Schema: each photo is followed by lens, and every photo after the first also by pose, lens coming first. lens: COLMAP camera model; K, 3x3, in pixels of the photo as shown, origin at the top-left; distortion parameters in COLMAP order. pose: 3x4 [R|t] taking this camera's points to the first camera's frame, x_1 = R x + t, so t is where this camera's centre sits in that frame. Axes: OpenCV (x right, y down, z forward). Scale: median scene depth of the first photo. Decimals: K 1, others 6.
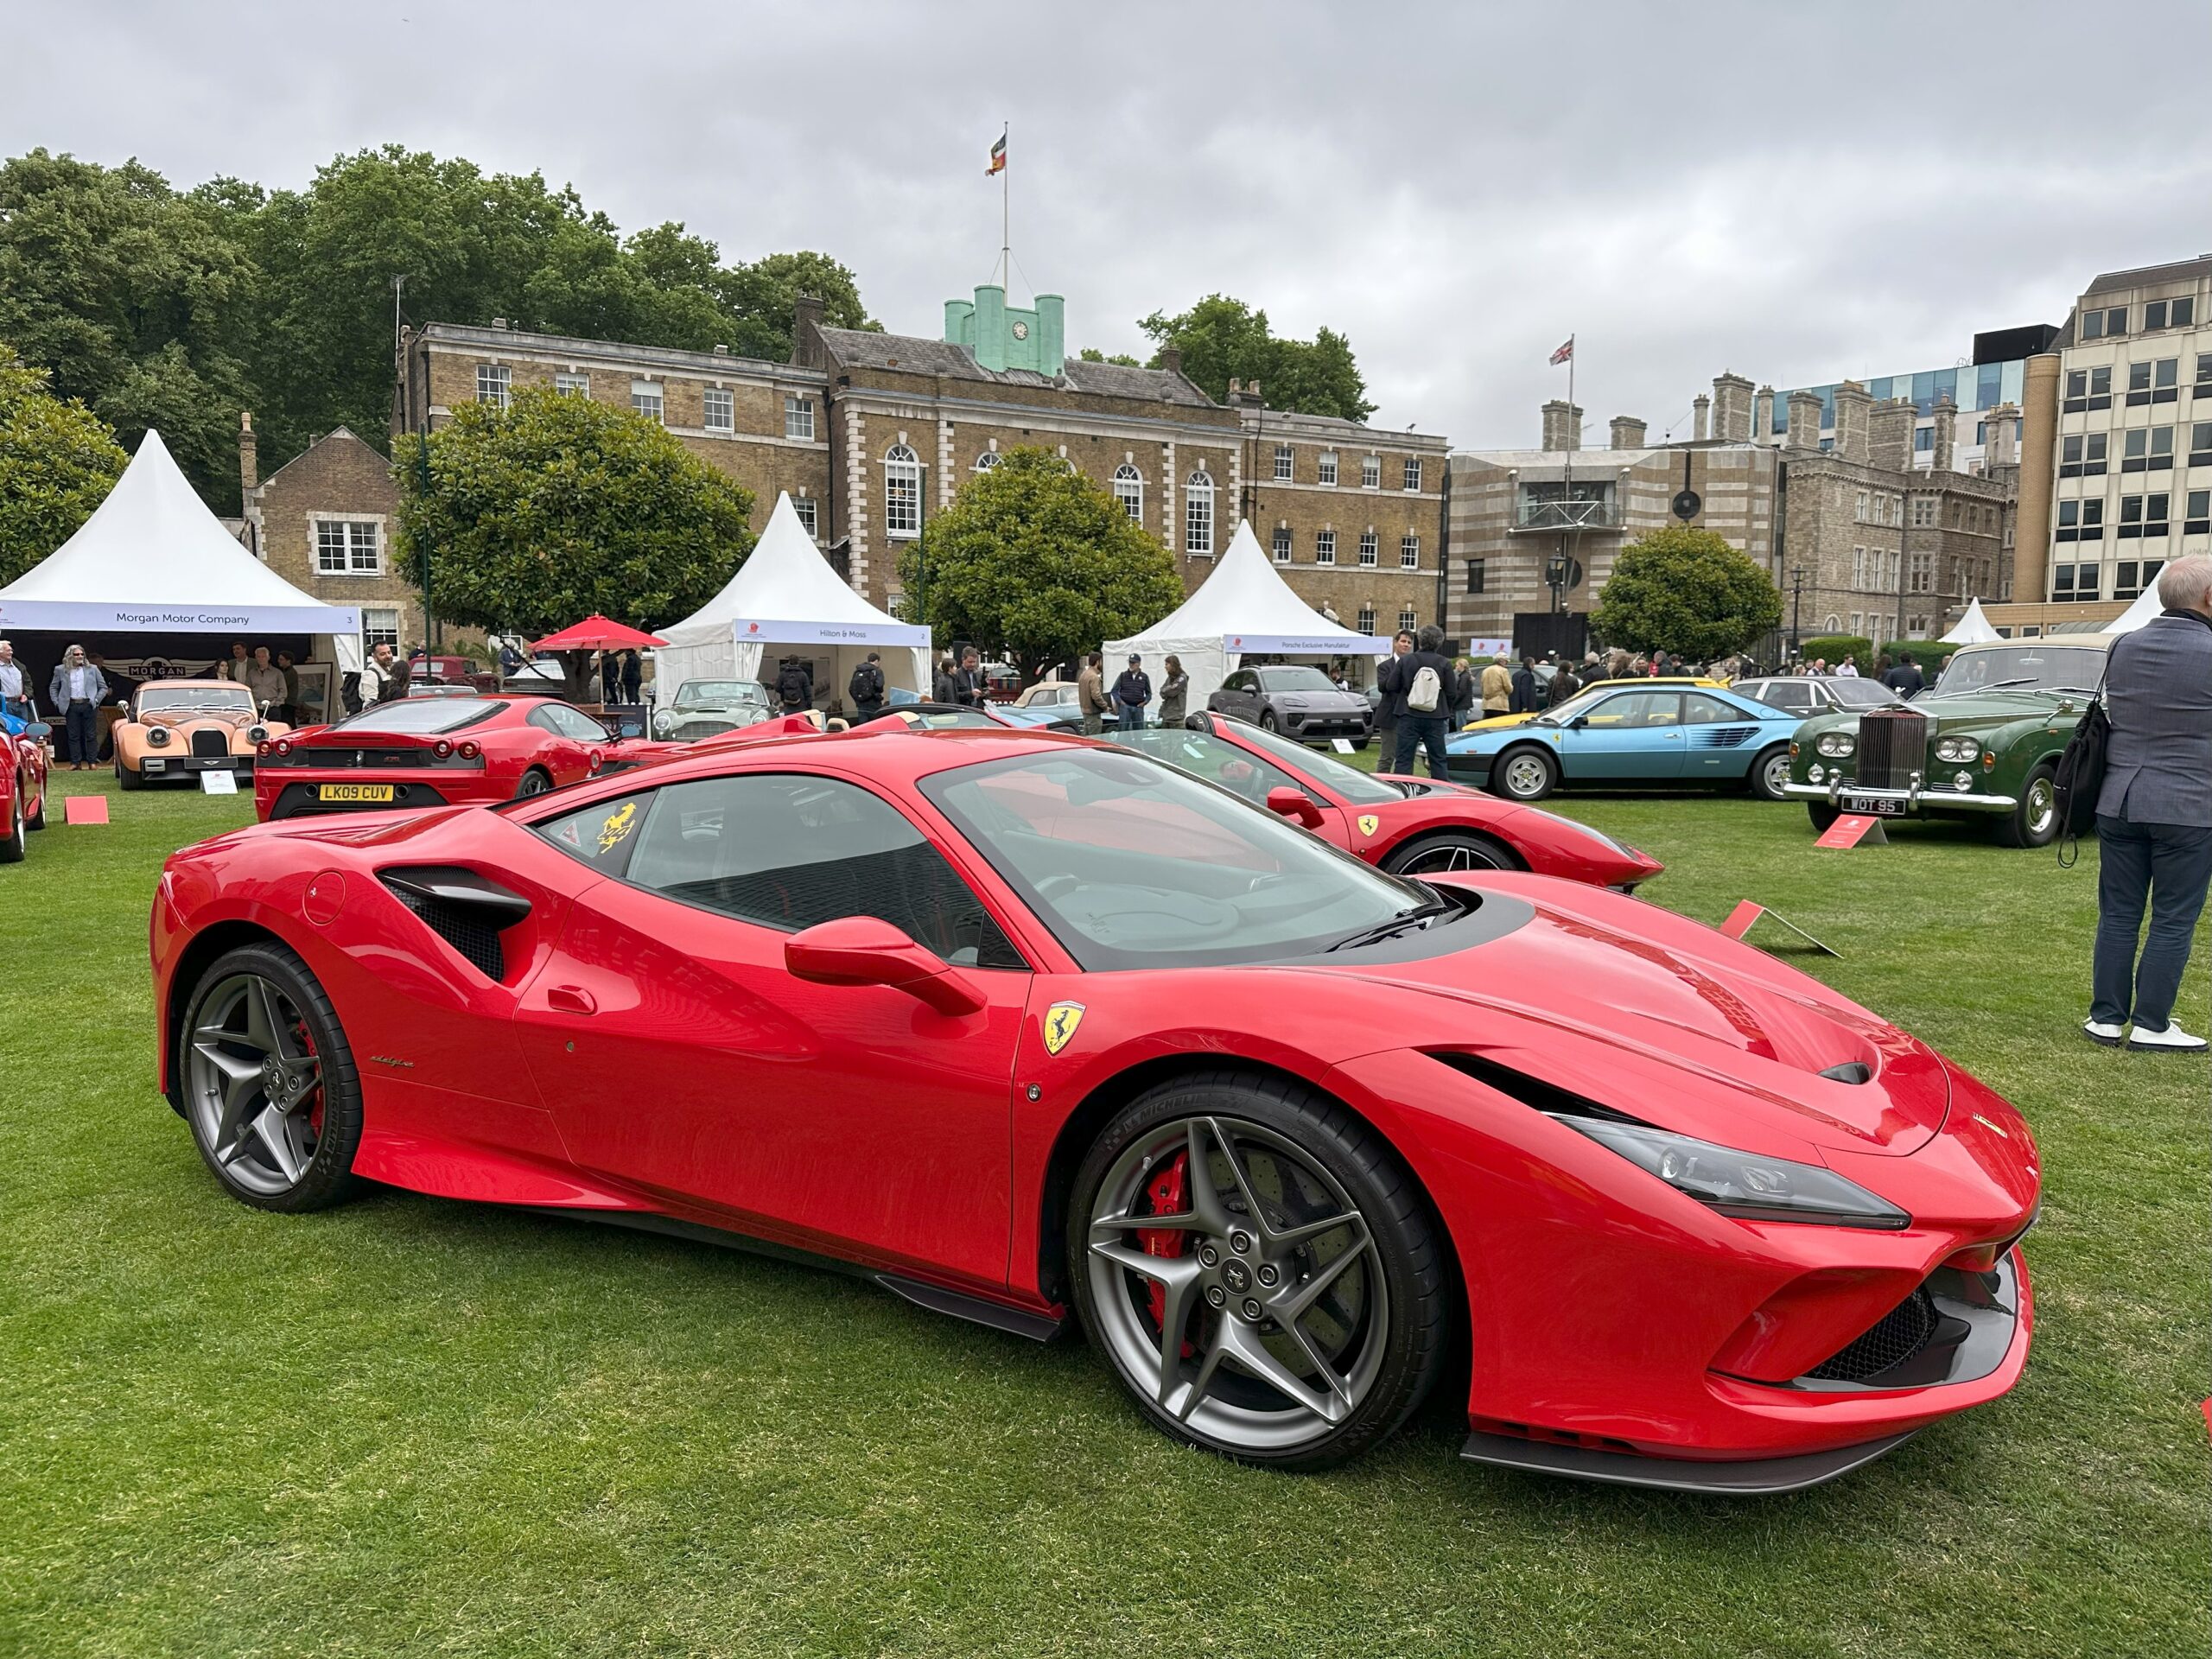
lens RADIAL K [[1550.6, 0, 1095.5], [0, 1550.6, 868.9], [0, 0, 1]] dist [0.068353, -0.085153]
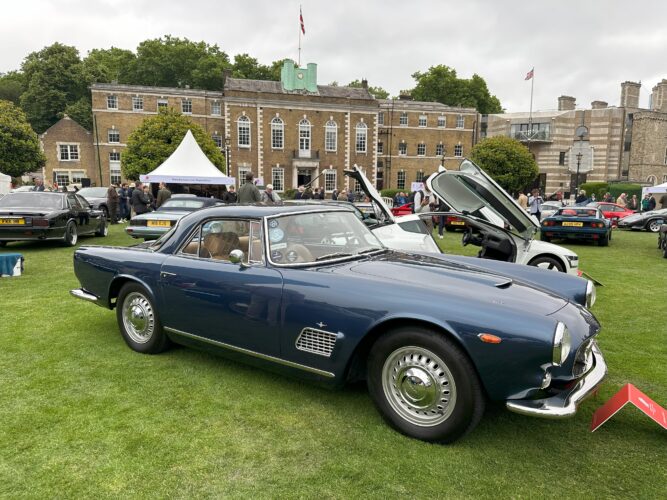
lens RADIAL K [[474.2, 0, 335.6], [0, 474.2, 254.1], [0, 0, 1]] dist [0.033186, -0.033192]
pose [[0.952338, 0.049535, -0.300996, 0.258877], [-0.050342, 0.998719, 0.005081, -0.018483], [0.300862, 0.010313, 0.953612, 0.153247]]
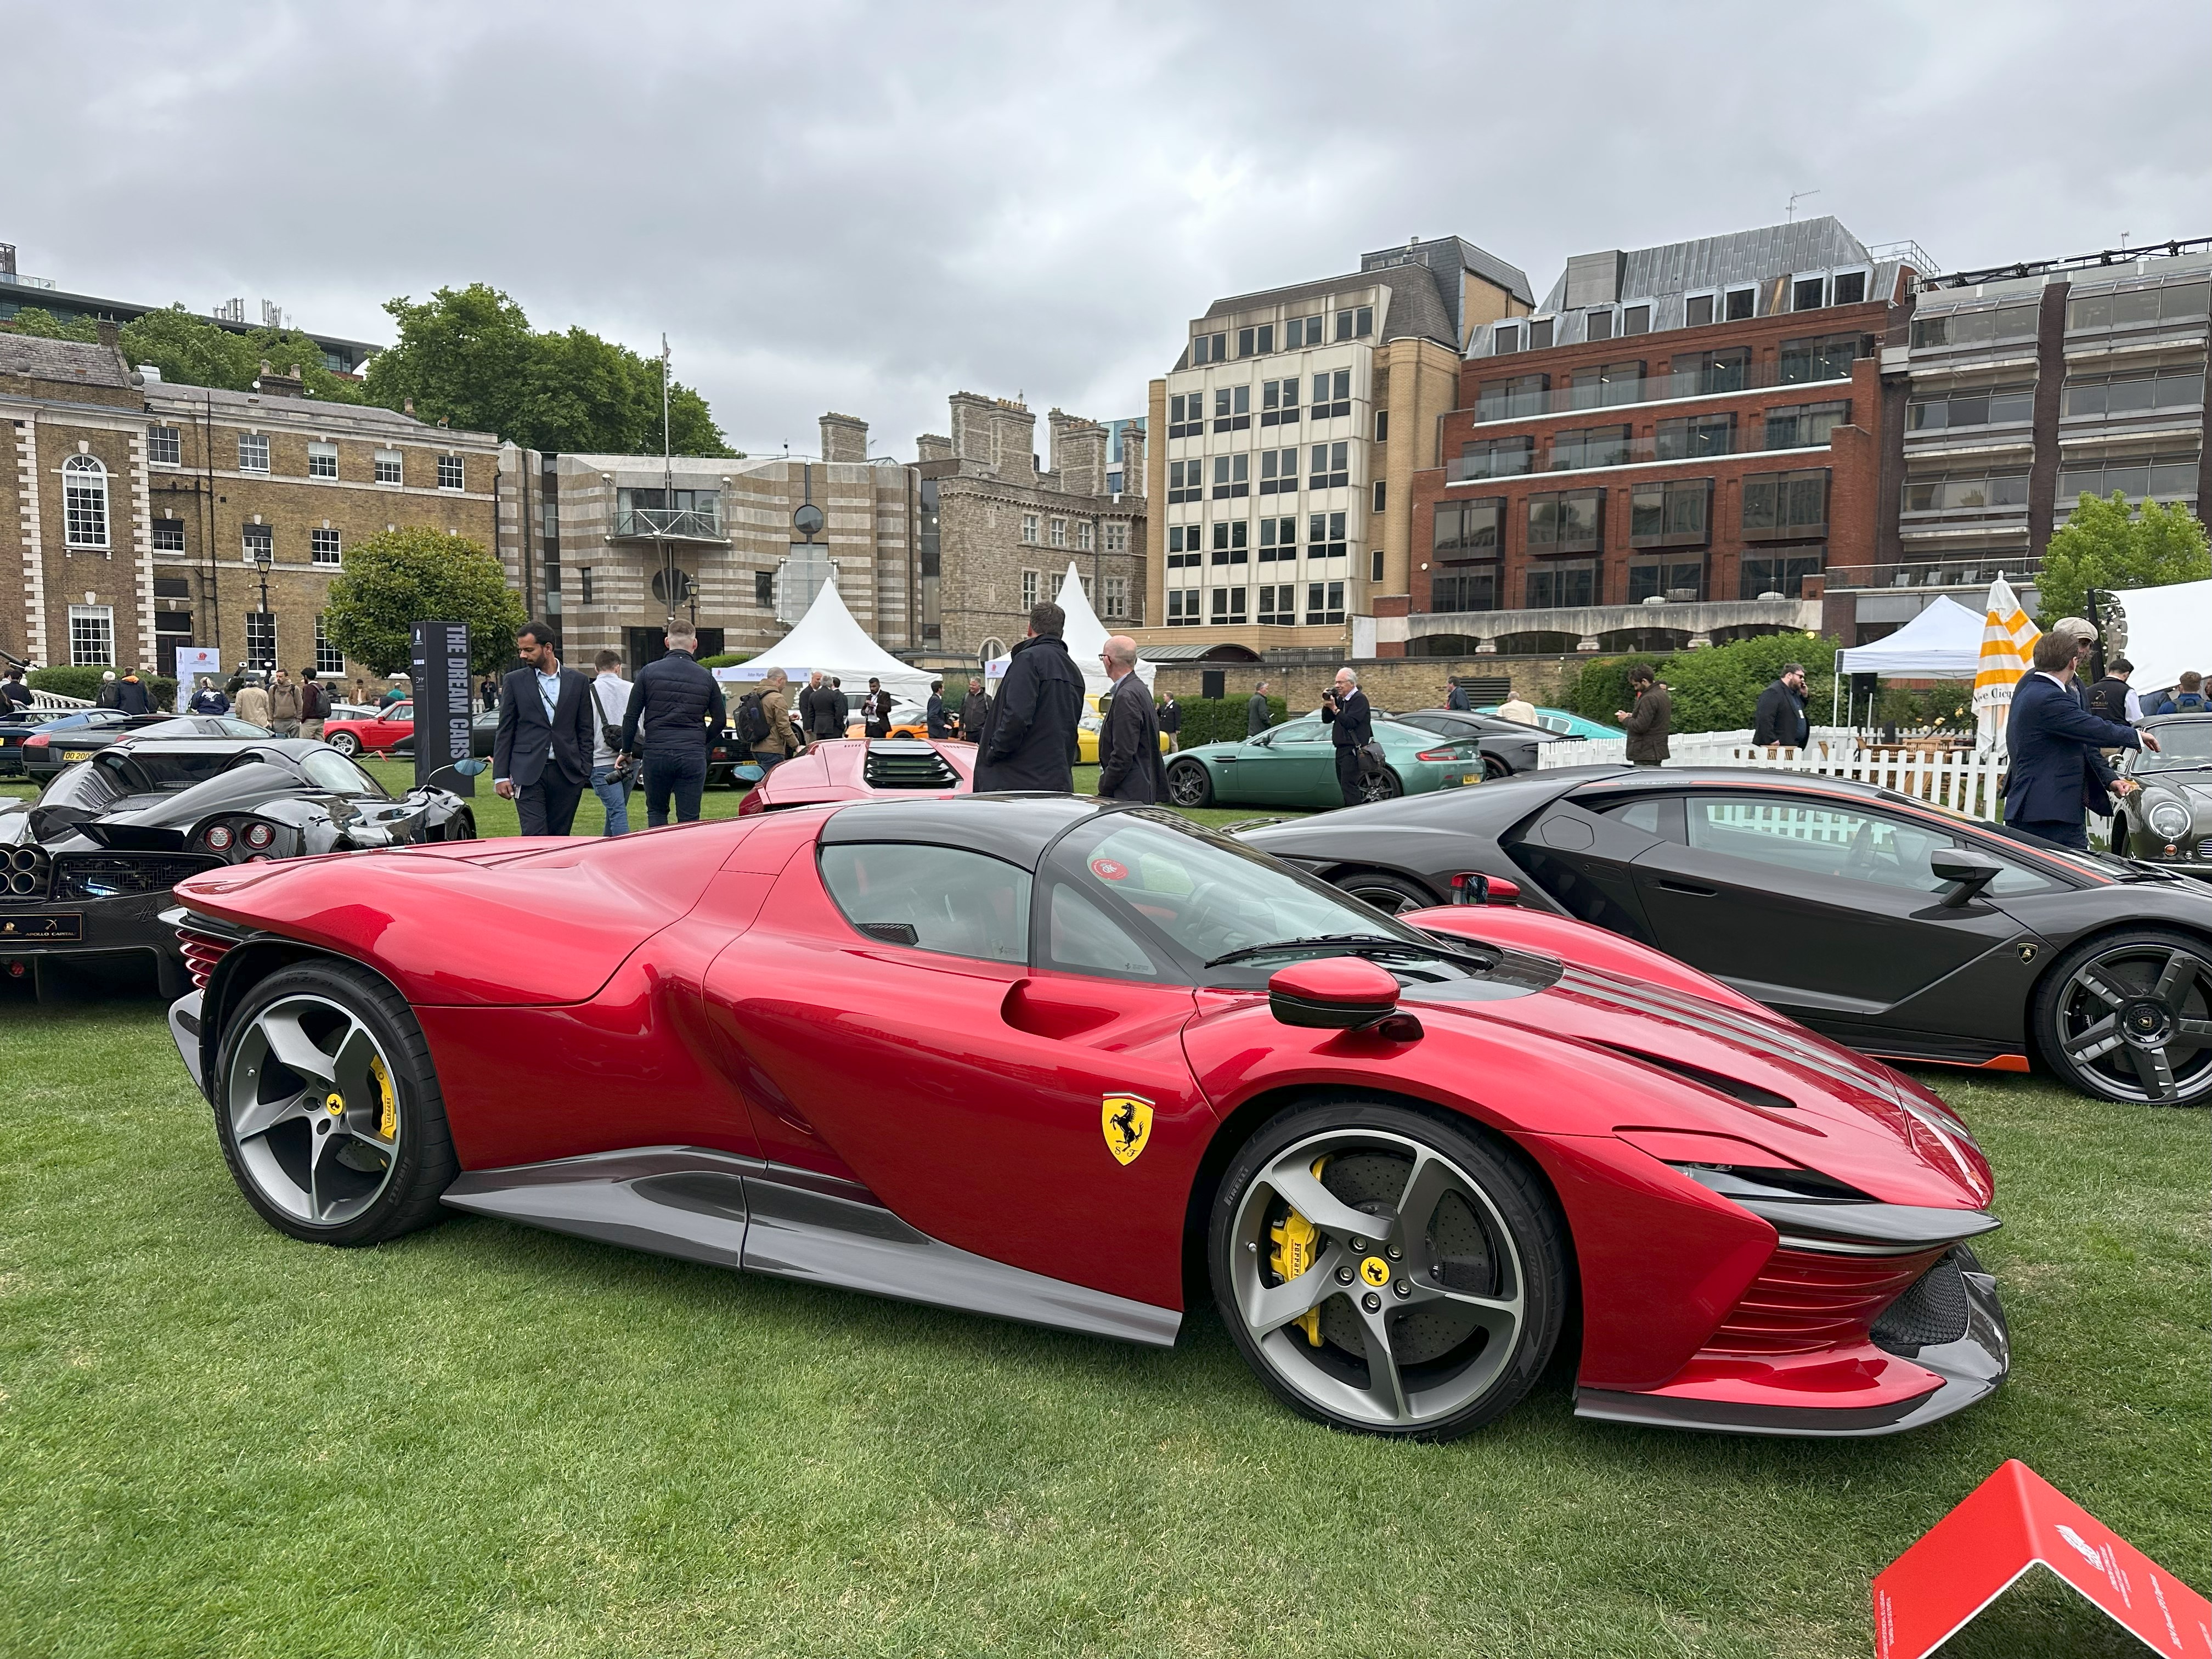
lens RADIAL K [[1571.0, 0, 1106.0], [0, 1571.0, 829.5], [0, 0, 1]] dist [0.162962, -0.210520]
pose [[0.988635, -0.004476, 0.150267, 0.443224], [0.010517, 0.999167, -0.039429, -0.001997], [-0.149965, 0.040561, 0.987859, 0.019360]]
